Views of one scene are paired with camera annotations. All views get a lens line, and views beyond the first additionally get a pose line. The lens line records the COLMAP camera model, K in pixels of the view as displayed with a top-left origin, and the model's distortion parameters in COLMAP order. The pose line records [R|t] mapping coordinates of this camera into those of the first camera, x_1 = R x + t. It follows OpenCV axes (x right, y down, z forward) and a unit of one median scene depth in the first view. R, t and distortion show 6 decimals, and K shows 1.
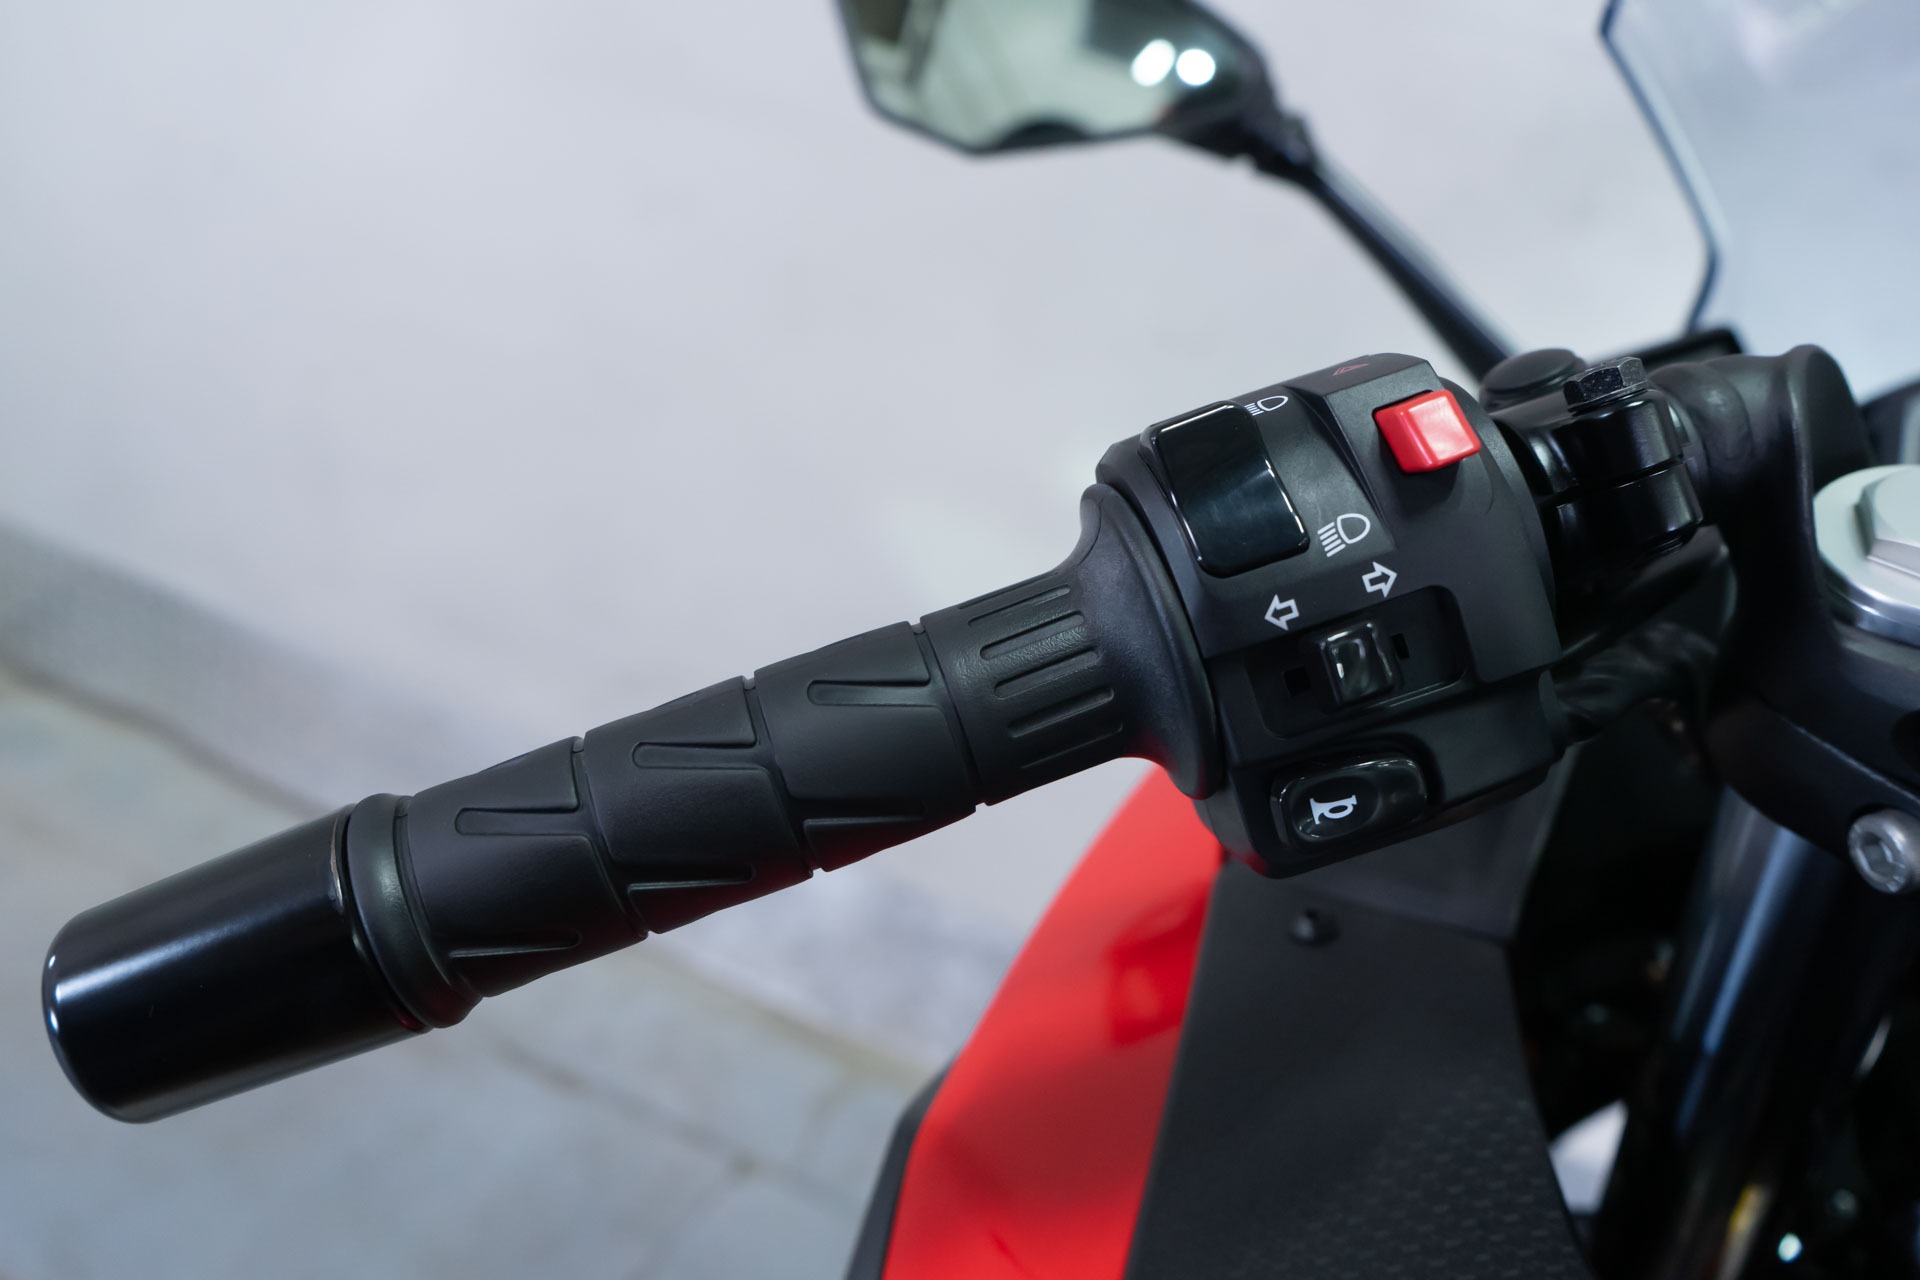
lens RADIAL K [[1601.8, 0, 963.0], [0, 1601.8, 636.6], [0, 0, 1]] dist [-0.000734, -0.000113]
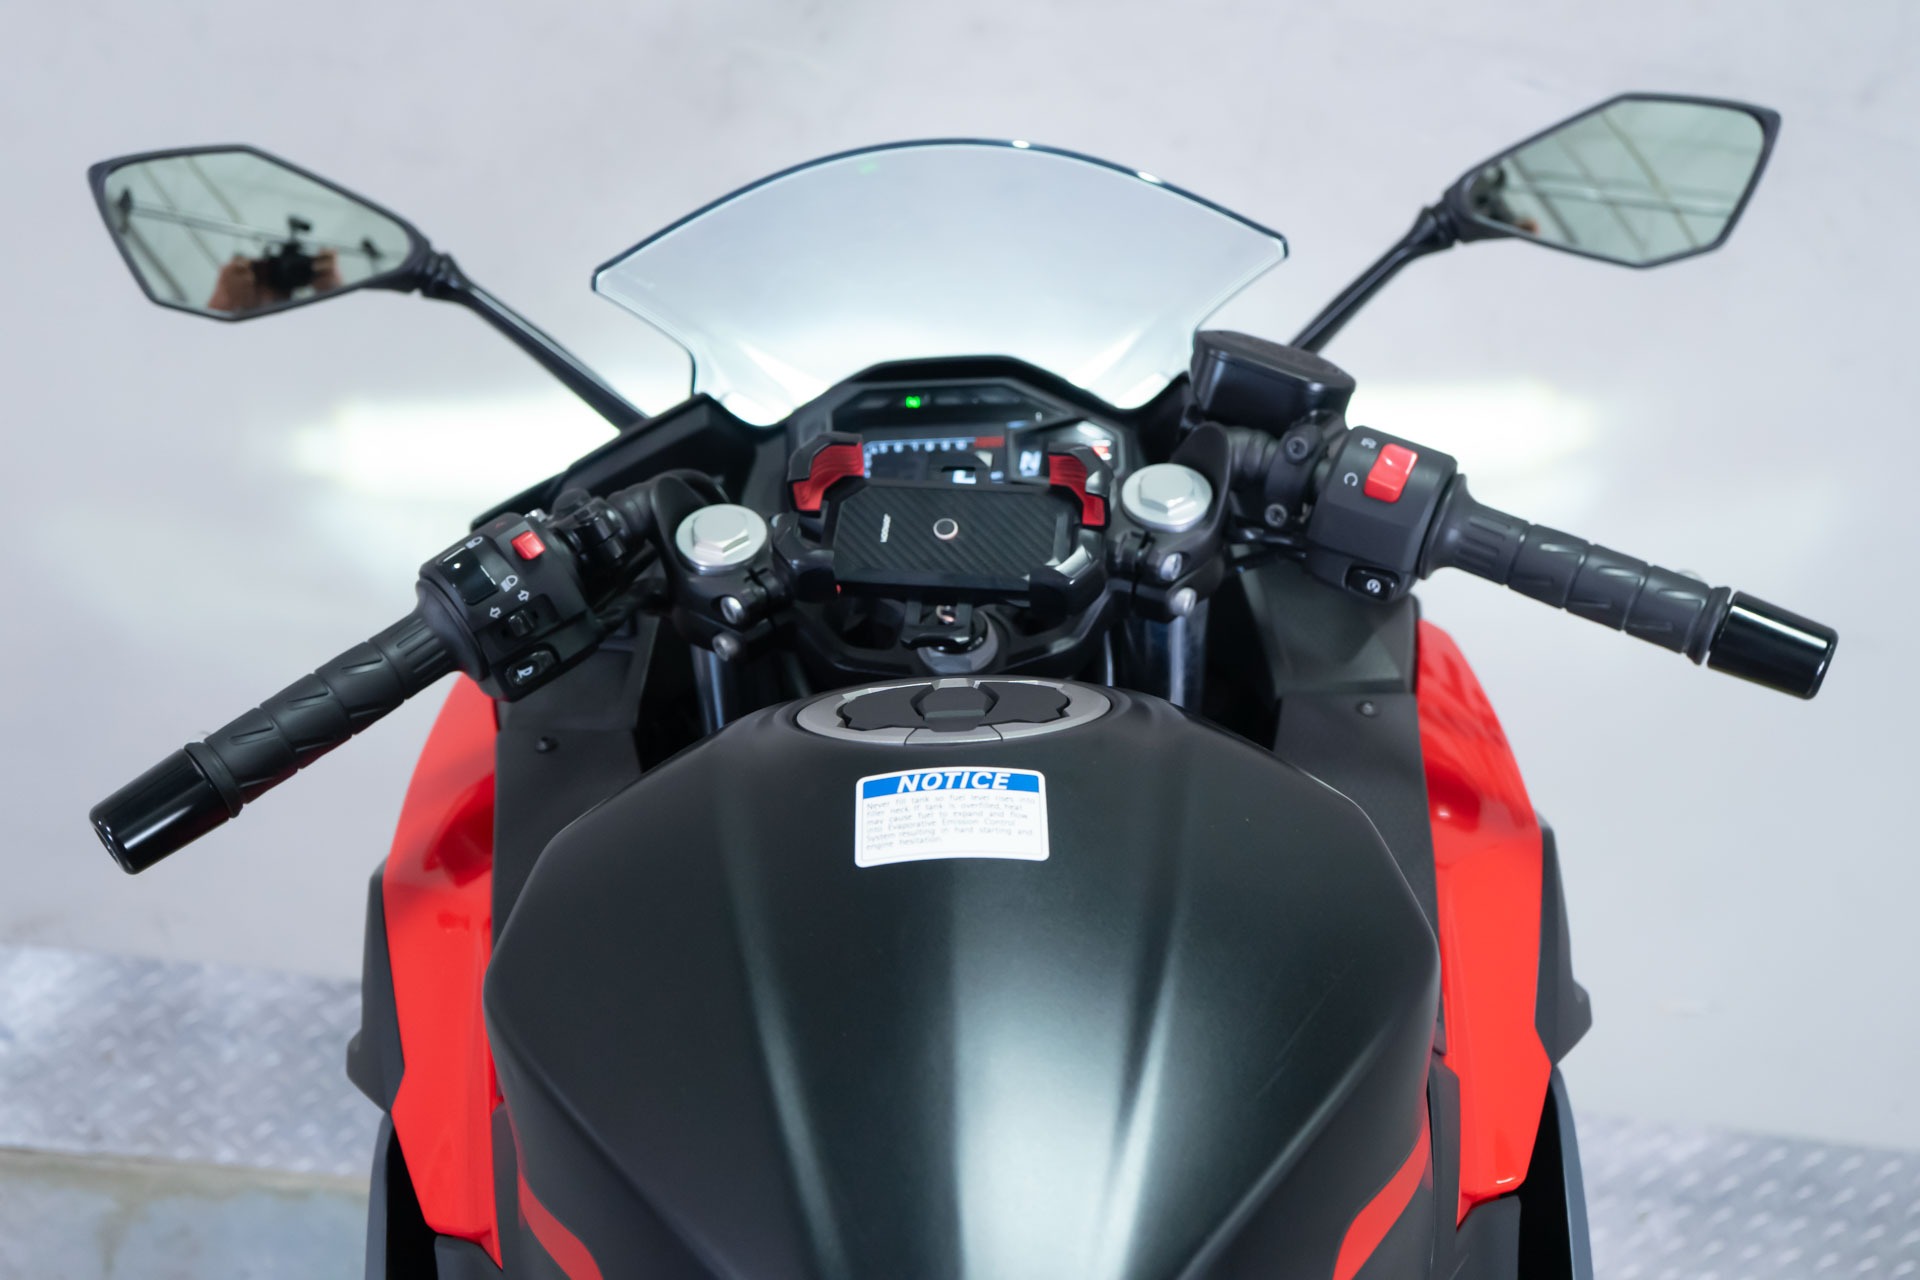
lens RADIAL K [[2699.1, 0, 961.4], [0, 2699.1, 635.3], [0, 0, 1]] dist [0.120239, 0.000000]
pose [[0.919755, -0.211539, 0.330609, -0.676279], [0.204529, 0.977241, 0.056285, -0.078372], [-0.334991, 0.015851, 0.942088, -4.022404]]
